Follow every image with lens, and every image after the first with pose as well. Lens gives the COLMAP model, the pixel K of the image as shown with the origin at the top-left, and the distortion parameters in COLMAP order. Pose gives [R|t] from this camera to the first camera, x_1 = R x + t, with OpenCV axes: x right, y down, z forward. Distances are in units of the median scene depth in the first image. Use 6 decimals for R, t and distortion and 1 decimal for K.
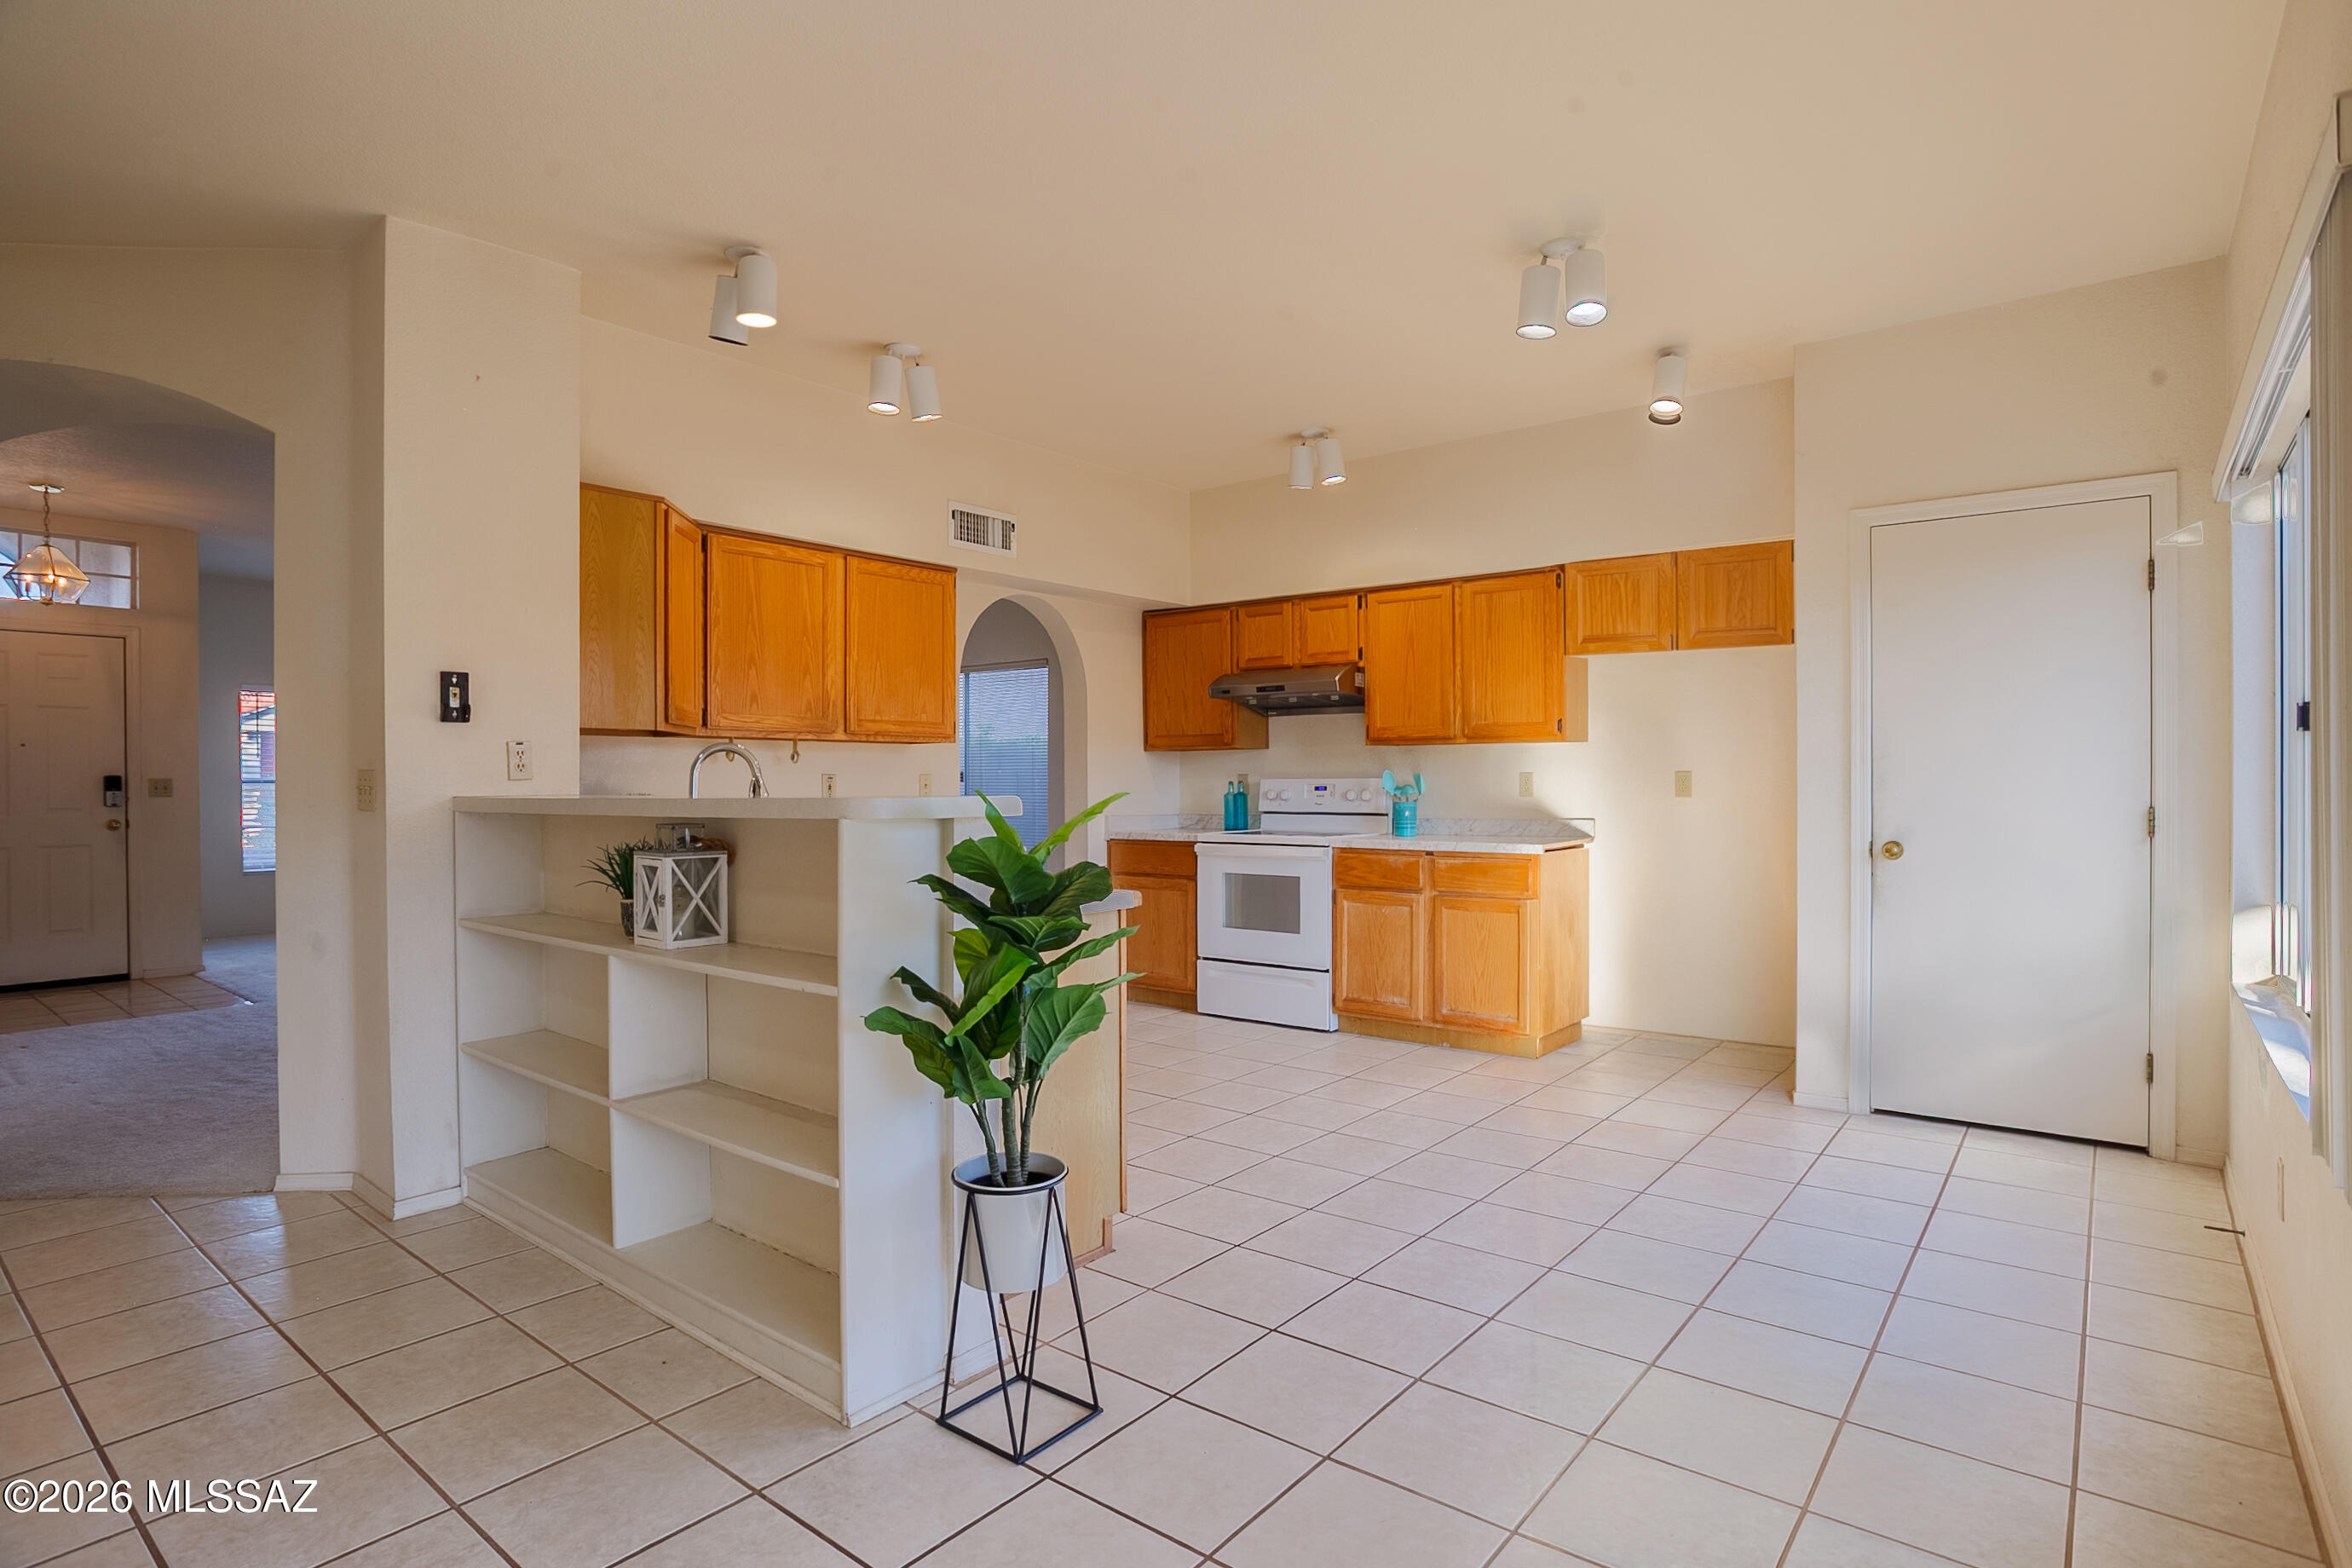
lens RADIAL K [[1178.3, 0, 1137.0], [0, 1178.3, 782.4], [0, 0, 1]] dist [-0.039527, 0.004057]
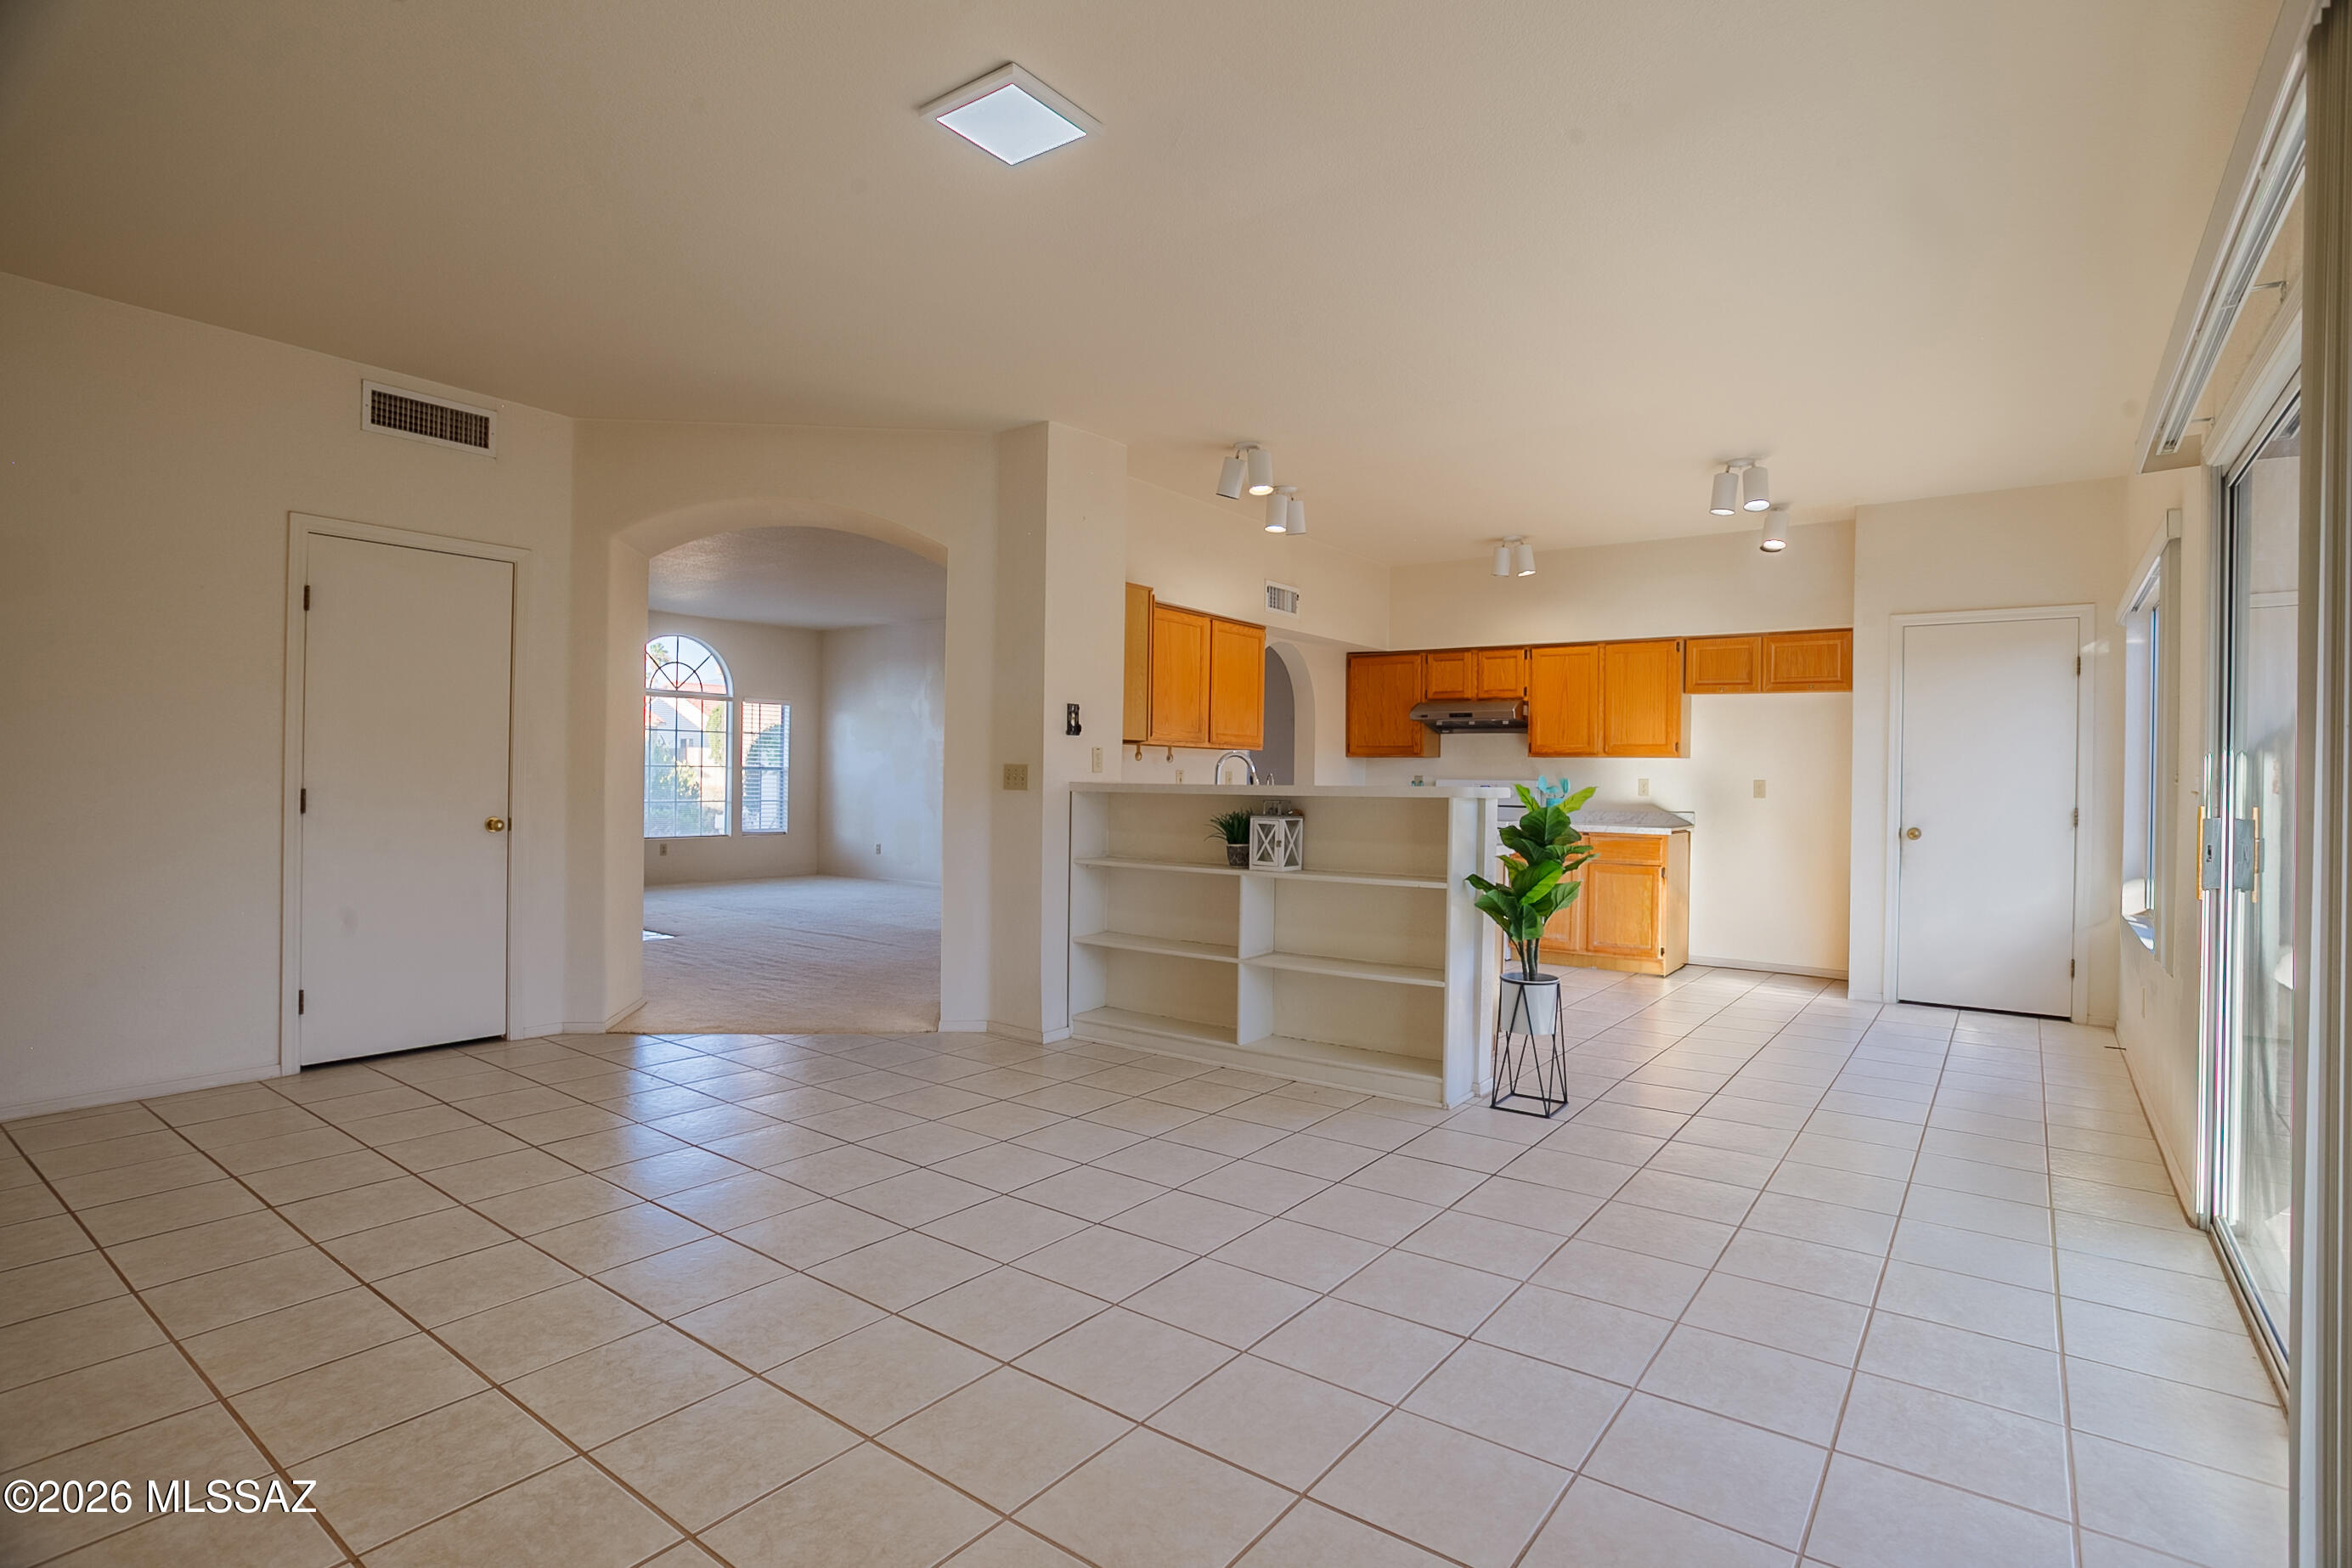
lens RADIAL K [[1178.3, 0, 1121.3], [0, 1178.3, 774.6], [0, 0, 1]] dist [-0.039527, 0.004057]
pose [[0.998816, 0.020373, 0.044180, -0.465400], [-0.020241, 0.999789, -0.003447, 0.005247], [-0.044241, 0.002549, 0.999018, -0.490604]]
